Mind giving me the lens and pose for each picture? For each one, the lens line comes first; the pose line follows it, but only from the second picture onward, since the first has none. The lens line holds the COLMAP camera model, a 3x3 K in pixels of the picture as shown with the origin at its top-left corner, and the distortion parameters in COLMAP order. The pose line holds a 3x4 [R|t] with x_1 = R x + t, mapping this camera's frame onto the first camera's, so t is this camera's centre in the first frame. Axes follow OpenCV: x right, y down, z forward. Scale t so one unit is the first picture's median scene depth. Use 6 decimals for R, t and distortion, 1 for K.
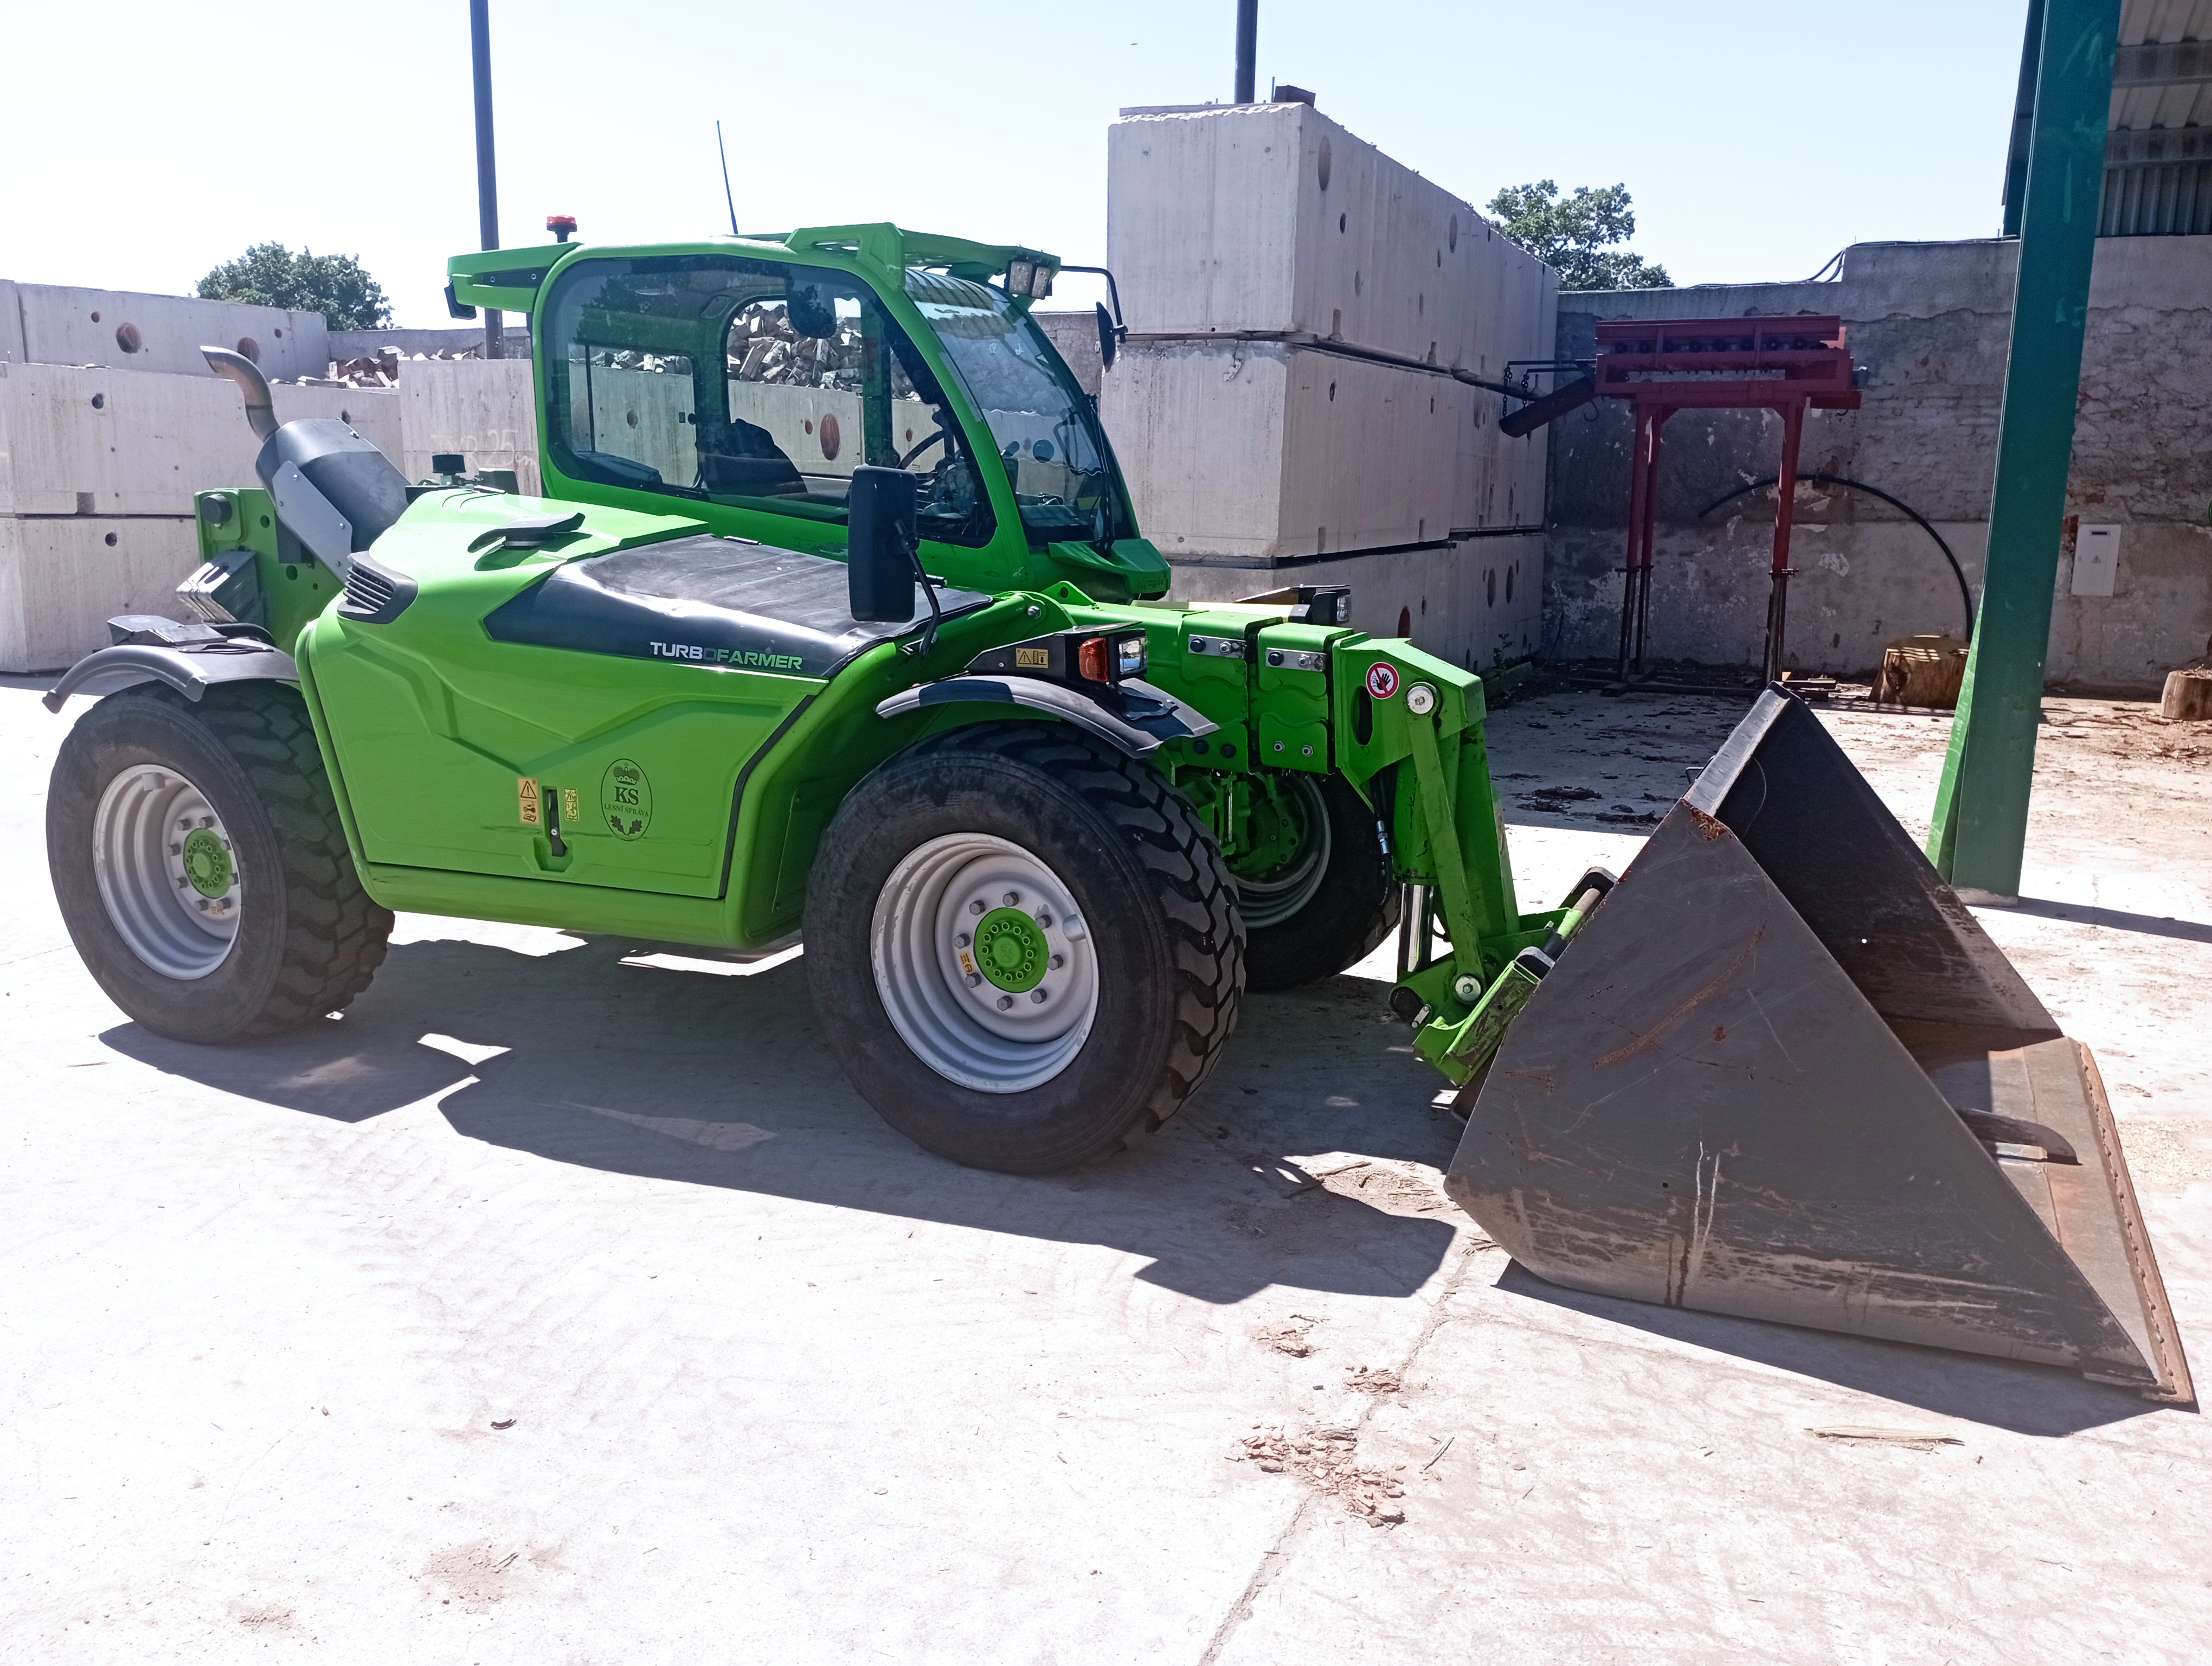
lens RADIAL K [[1820.8, 0, 1103.7], [0, 1820.8, 834.4], [0, 0, 1]] dist [0.088494, -0.102348]
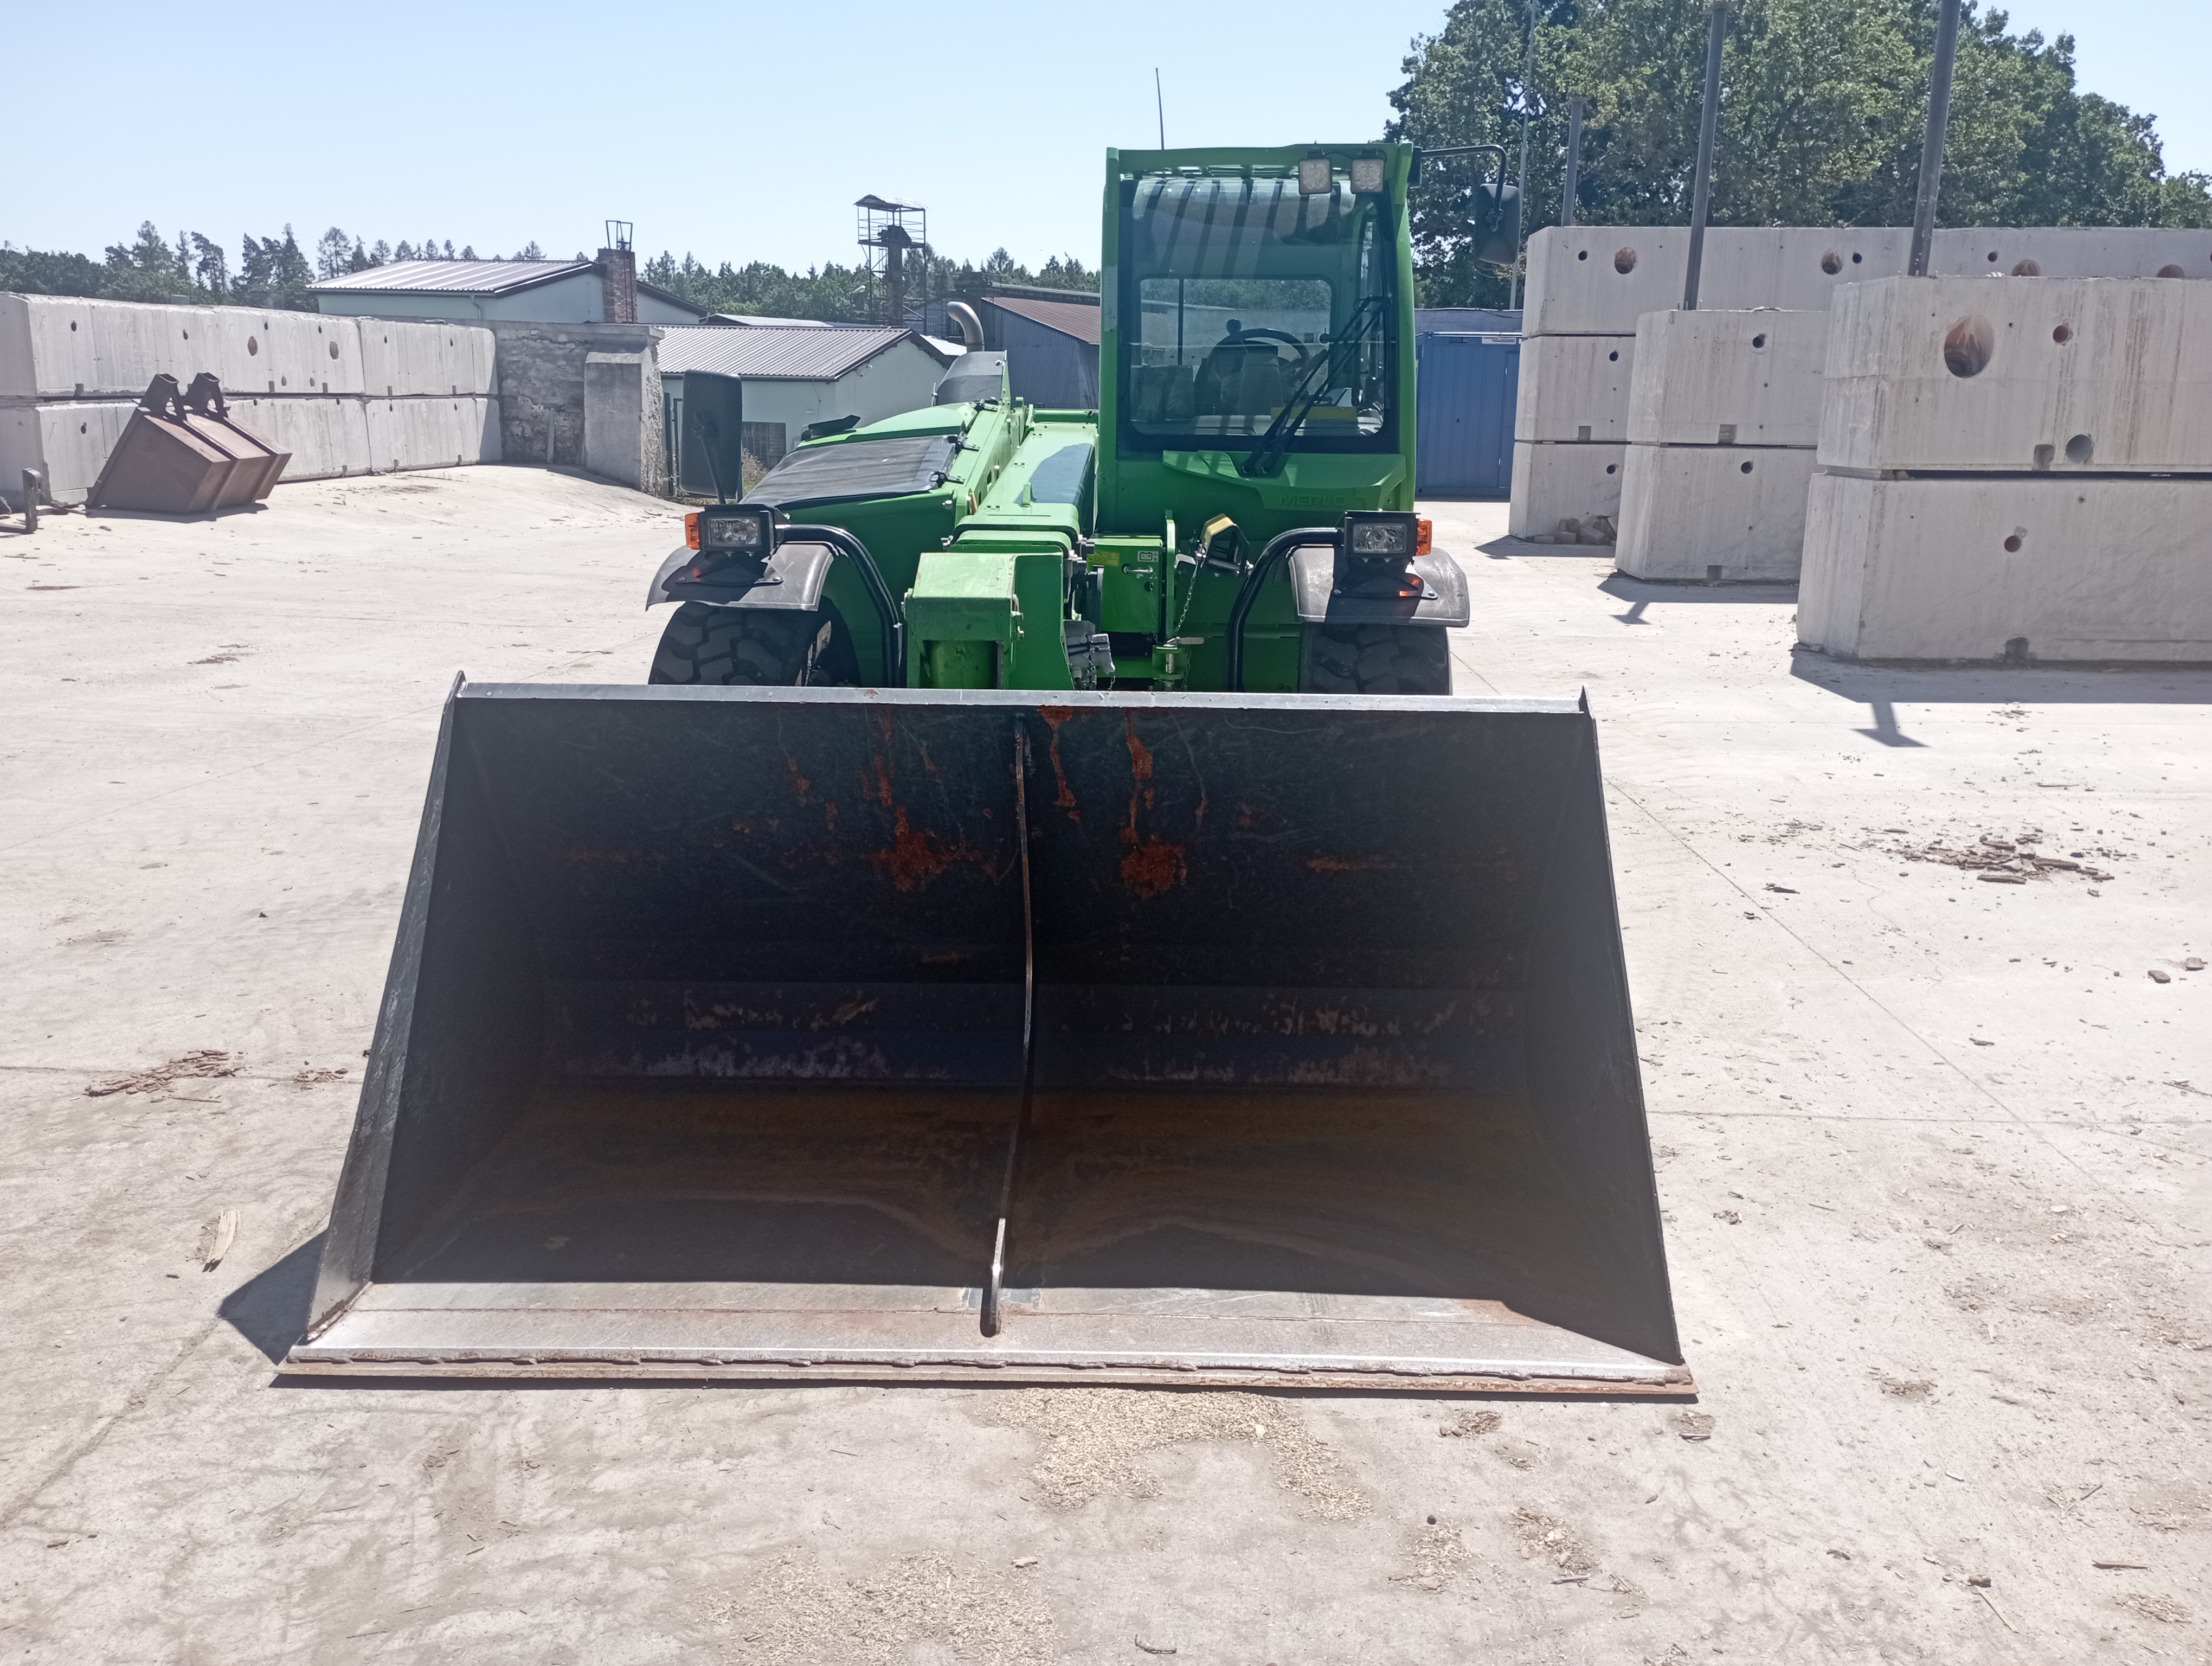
lens RADIAL K [[1820.8, 0, 1109.8], [0, 1820.8, 832.5], [0, 0, 1]] dist [0.088494, -0.102348]
pose [[0.379076, 0.208020, -0.901681, 1.013564], [-0.184126, 0.971877, 0.146805, -0.108905], [0.906862, 0.110373, 0.406717, 0.652585]]
